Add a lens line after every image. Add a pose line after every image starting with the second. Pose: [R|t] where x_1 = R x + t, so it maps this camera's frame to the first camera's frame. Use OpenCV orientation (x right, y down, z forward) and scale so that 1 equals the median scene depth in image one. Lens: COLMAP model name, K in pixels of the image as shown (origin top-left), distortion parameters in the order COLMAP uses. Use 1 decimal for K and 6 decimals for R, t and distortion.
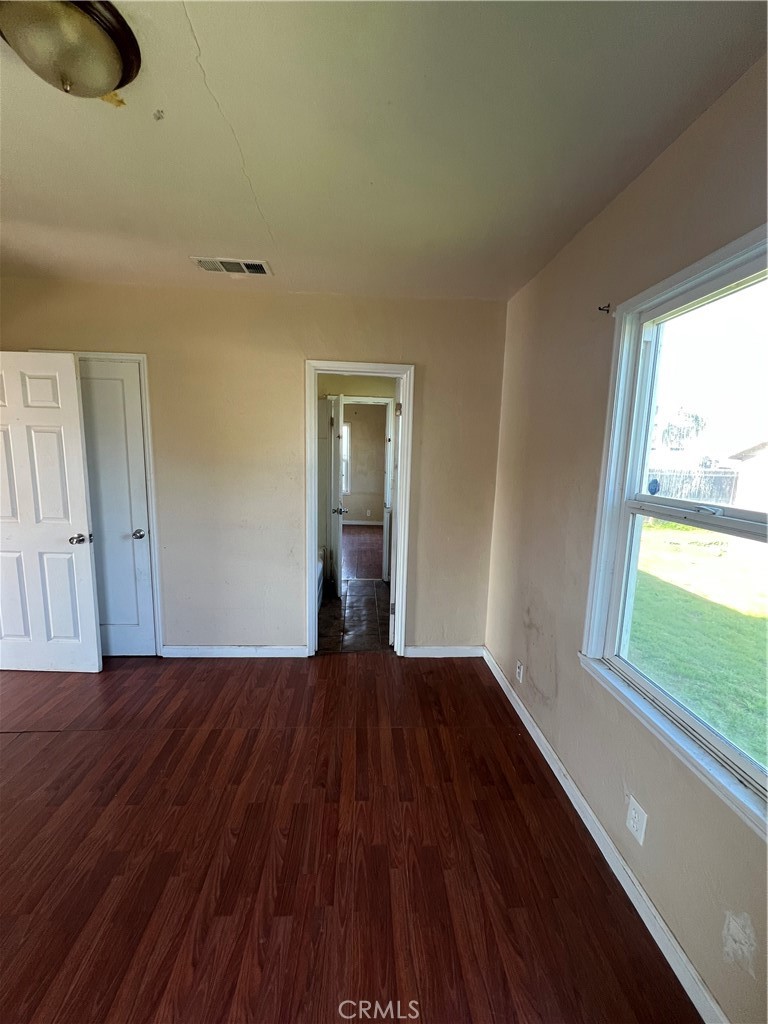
lens RADIAL K [[408.1, 0, 383.5], [0, 408.1, 512.4], [0, 0, 1]] dist [0.001345, 0.000079]
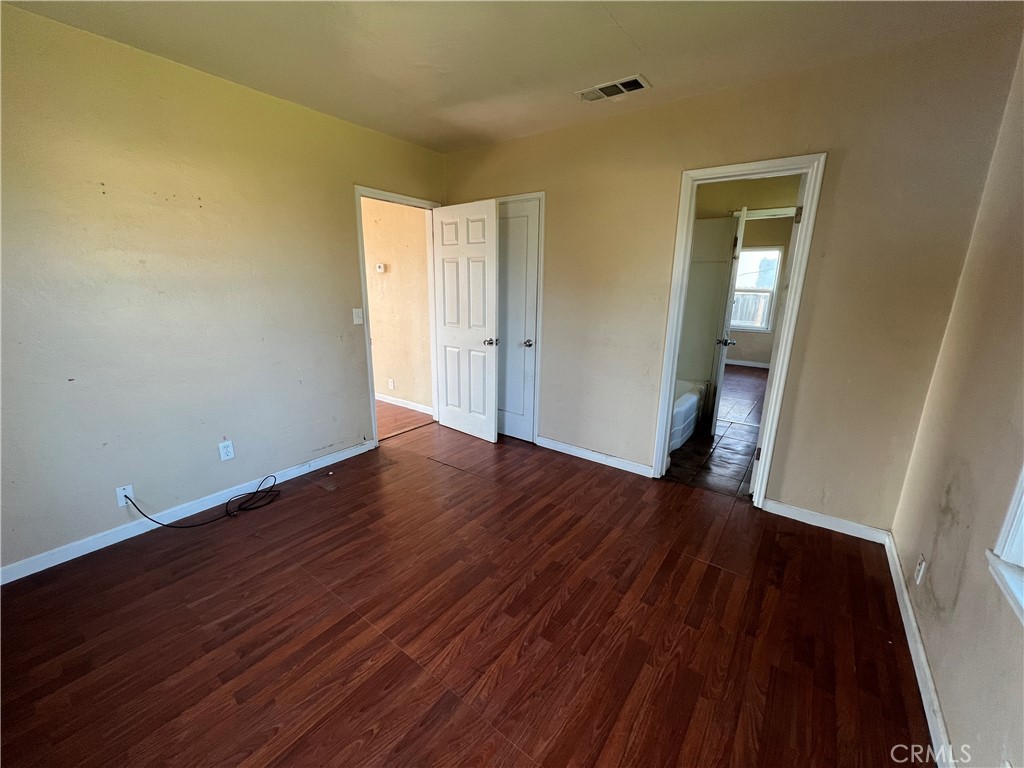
lens RADIAL K [[408.1, 0, 513.6], [0, 408.1, 383.8], [0, 0, 1]] dist [0.001345, 0.000079]
pose [[0.771240, 0.137913, -0.621424, 0.186366], [-0.086745, 0.989911, 0.112034, 0.048484], [0.630606, -0.032500, 0.775422, 0.001376]]
